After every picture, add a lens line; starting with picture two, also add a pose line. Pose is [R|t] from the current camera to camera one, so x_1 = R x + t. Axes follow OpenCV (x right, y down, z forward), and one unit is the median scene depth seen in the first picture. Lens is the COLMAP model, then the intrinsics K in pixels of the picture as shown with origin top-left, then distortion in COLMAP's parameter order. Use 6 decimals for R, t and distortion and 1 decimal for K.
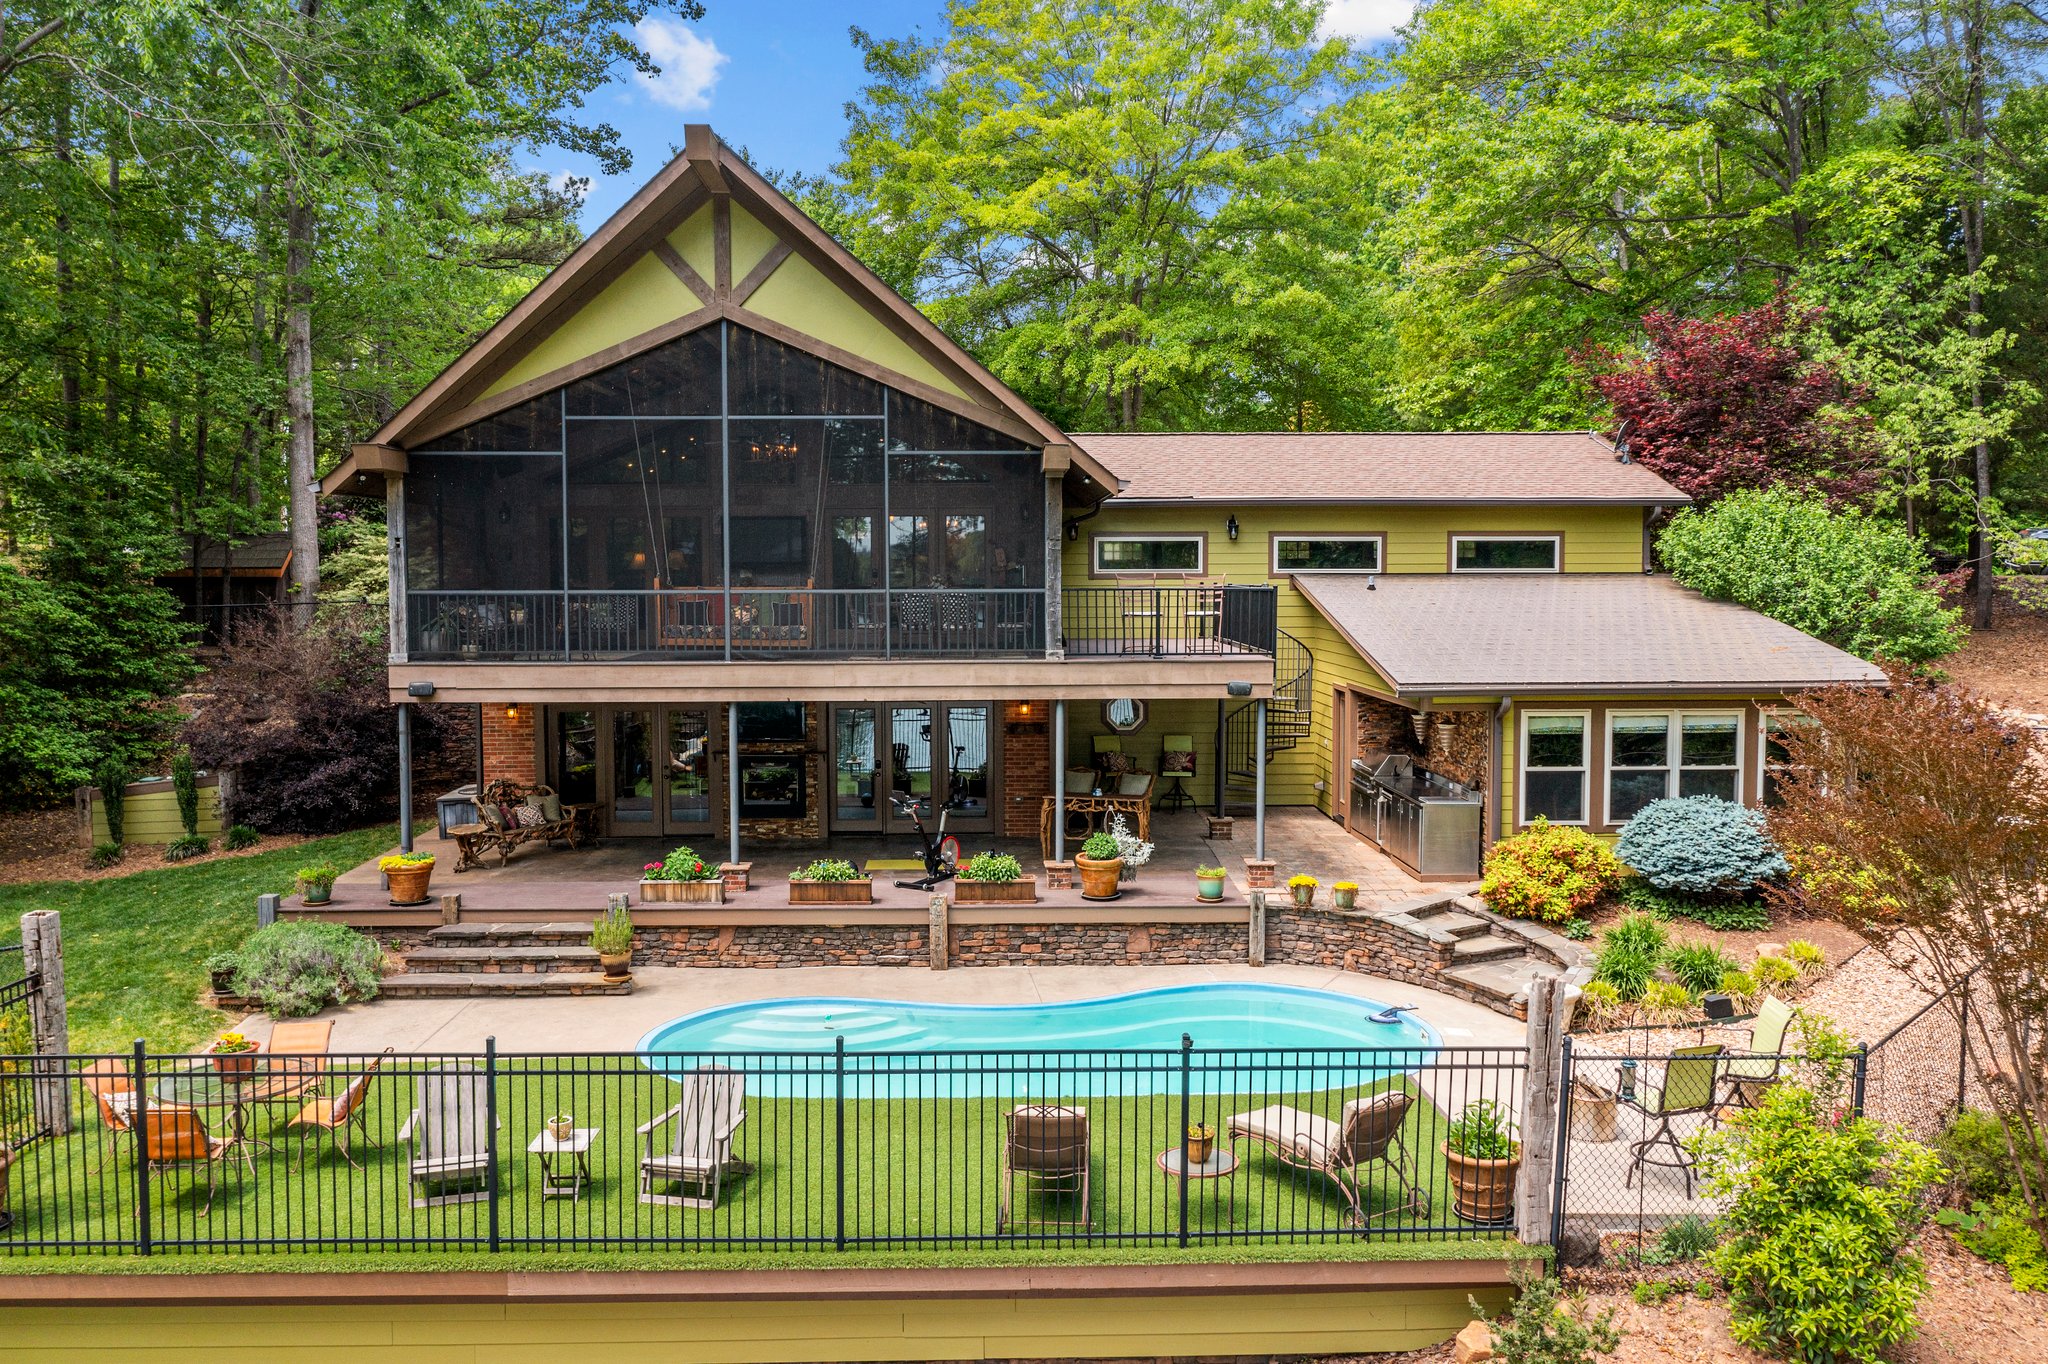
lens RADIAL K [[1685.4, 0, 1021.6], [0, 1685.4, 596.3], [0, 0, 1]] dist [0.008457, 0.007061]
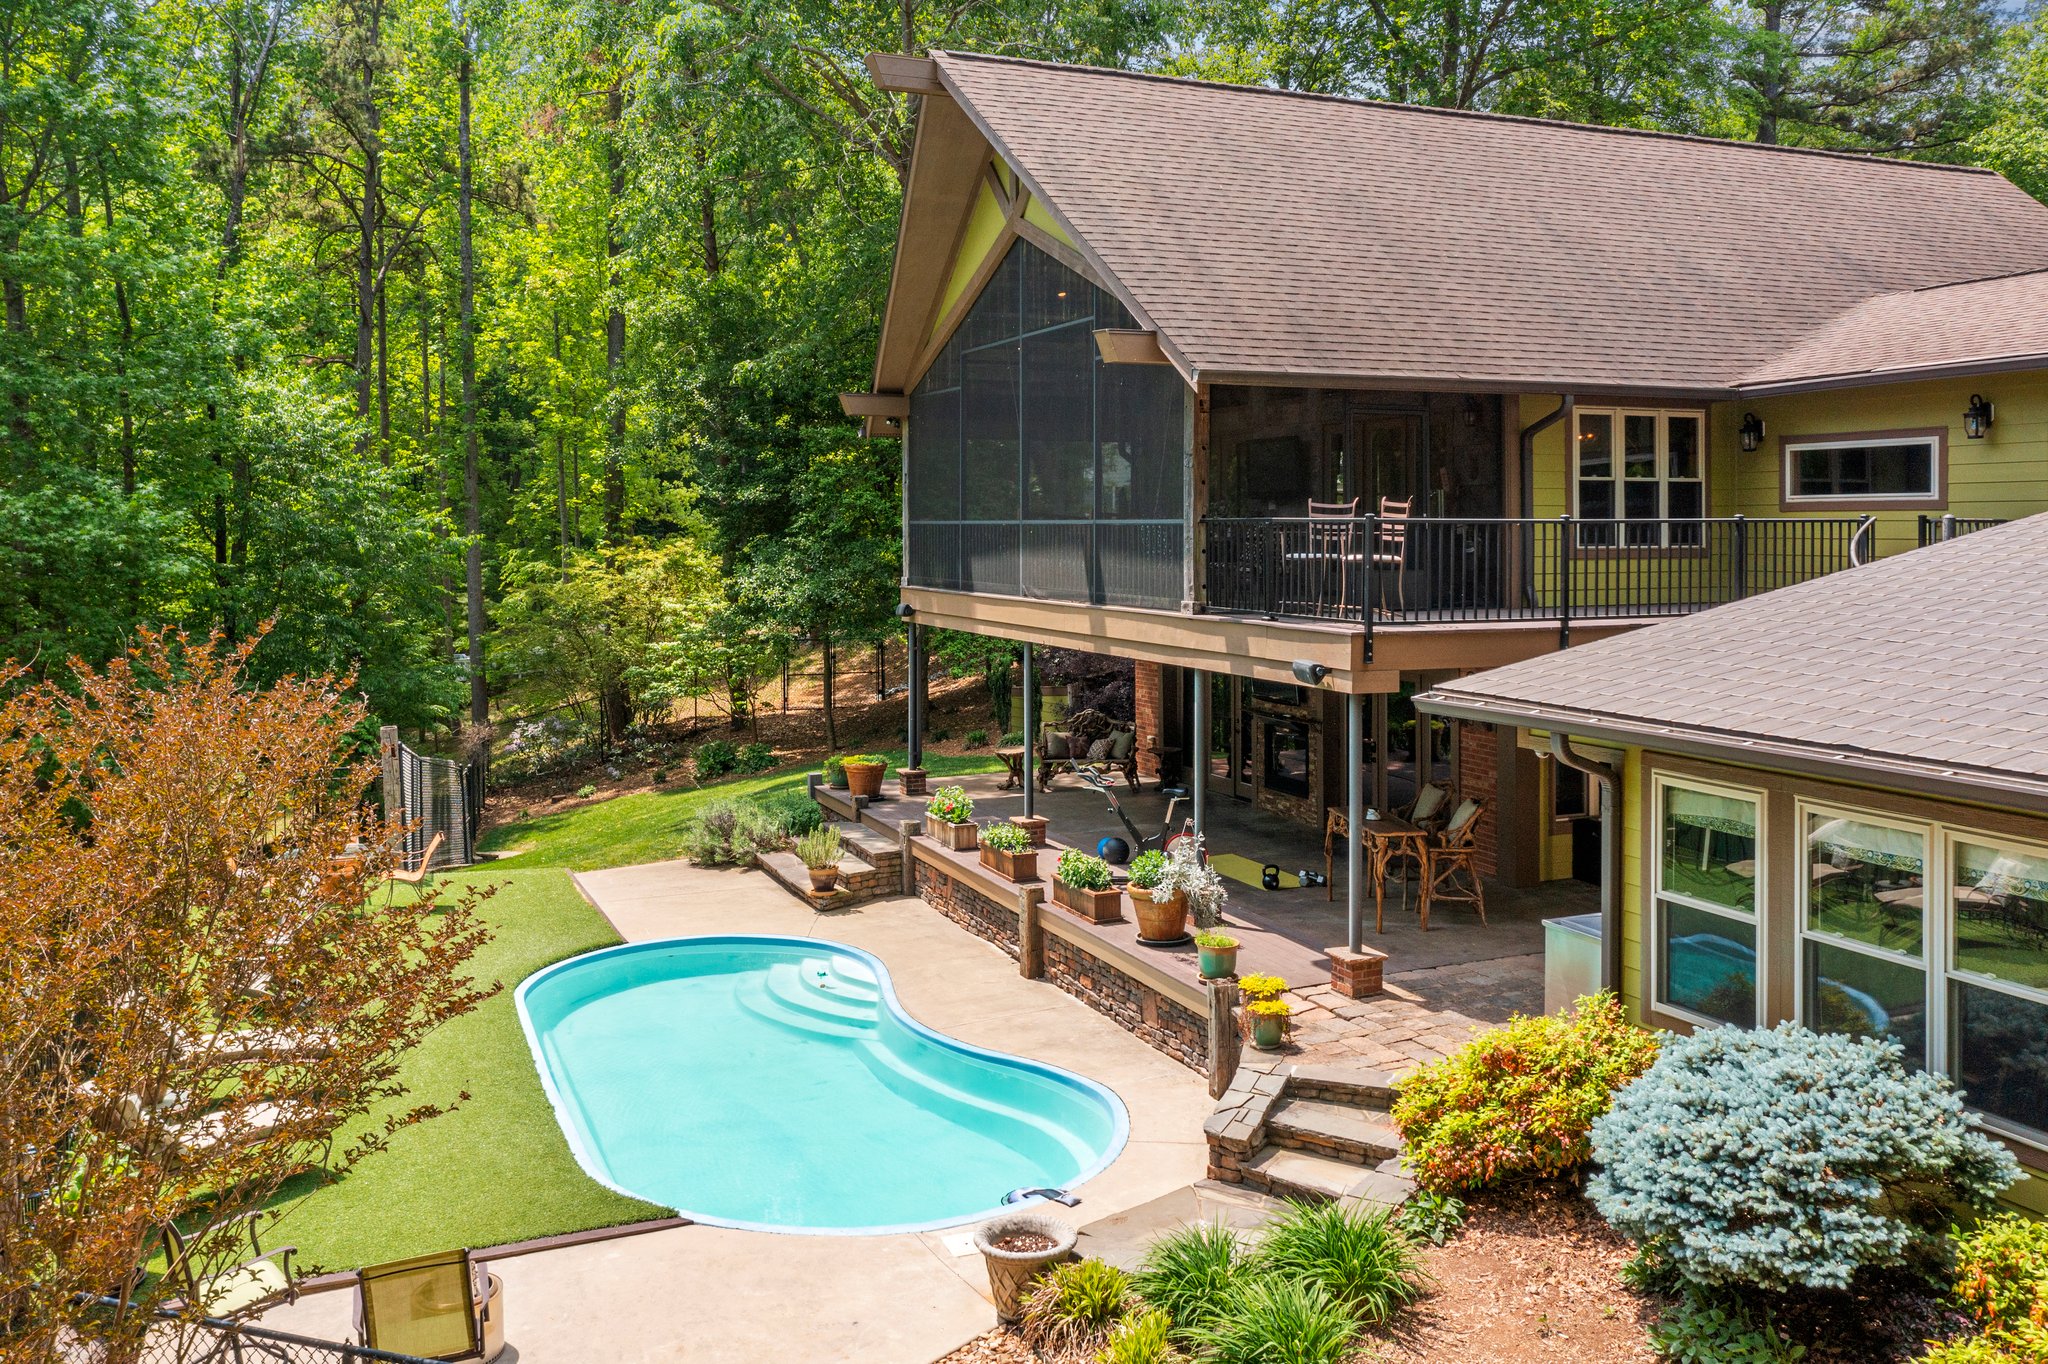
lens RADIAL K [[1670.2, 0, 1024.4], [0, 1670.2, 640.6], [0, 0, 1]] dist [0.000637, -0.007558]
pose [[0.368147, 0.065404, -0.927464, 0.659703], [-0.013597, 0.997795, 0.064967, 0.001485], [0.929668, -0.011307, 0.368224, 0.644048]]
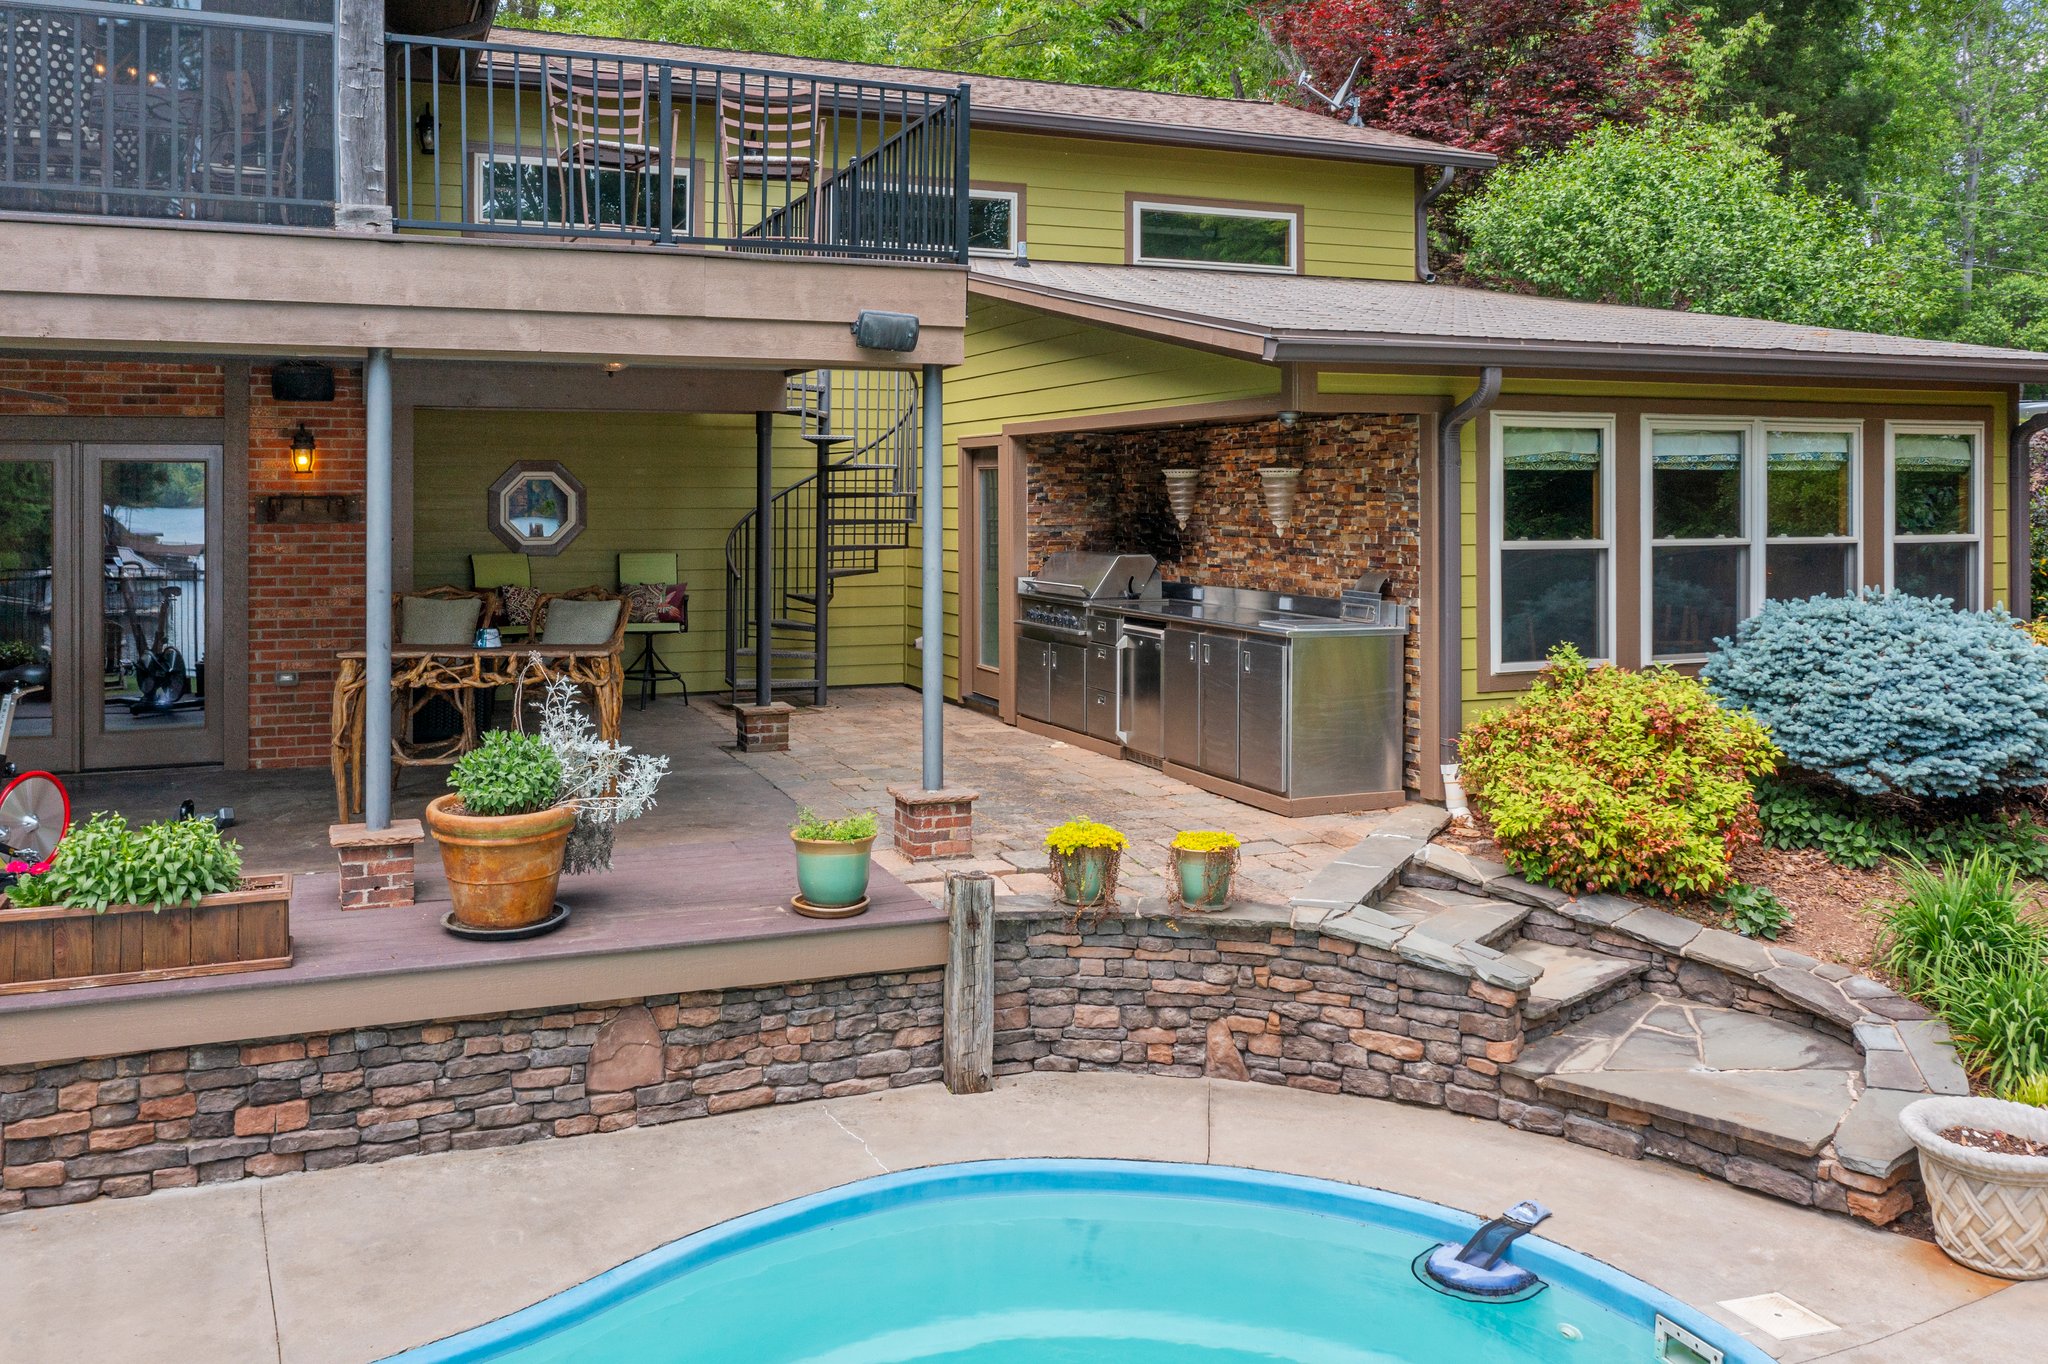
lens RADIAL K [[1702.8, 0, 1021.6], [0, 1702.8, 492.0], [0, 0, 1]] dist [-0.010112, 0.003563]
pose [[0.935521, 0.002096, 0.353264, 0.022231], [0.004926, 0.999808, -0.018976, 0.094535], [-0.353236, 0.019493, 0.935331, 0.614632]]
